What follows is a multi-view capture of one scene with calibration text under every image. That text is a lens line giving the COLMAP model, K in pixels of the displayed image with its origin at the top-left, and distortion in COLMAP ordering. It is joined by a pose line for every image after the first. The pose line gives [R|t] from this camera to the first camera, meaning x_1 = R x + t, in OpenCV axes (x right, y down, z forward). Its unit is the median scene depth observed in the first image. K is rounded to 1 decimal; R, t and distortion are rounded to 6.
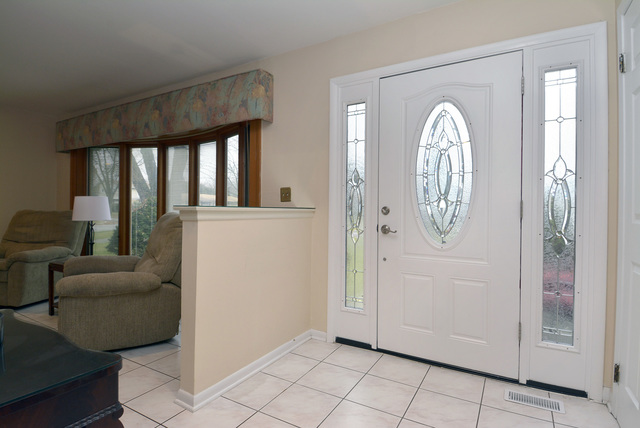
lens RADIAL K [[340.3, 0, 320.0], [0, 340.3, 214.0], [0, 0, 1]] dist [0.003679, -0.037950]
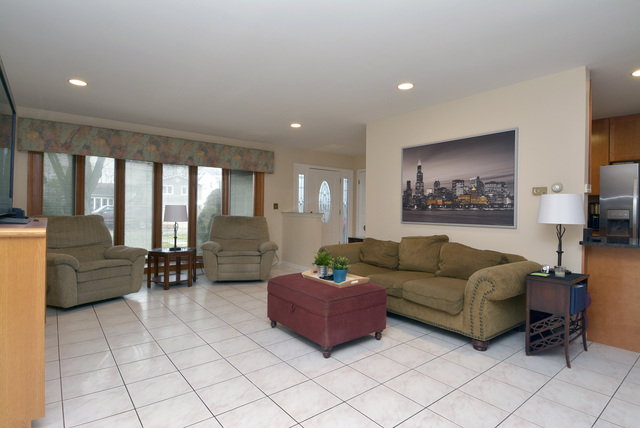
lens RADIAL K [[340.3, 0, 320.0], [0, 340.3, 214.0], [0, 0, 1]] dist [0.003679, -0.037950]
pose [[0.353817, -0.021530, 0.935067, -2.624943], [-0.003199, 0.999701, 0.024229, -0.071892], [-0.935309, -0.011564, 0.353643, -0.139936]]
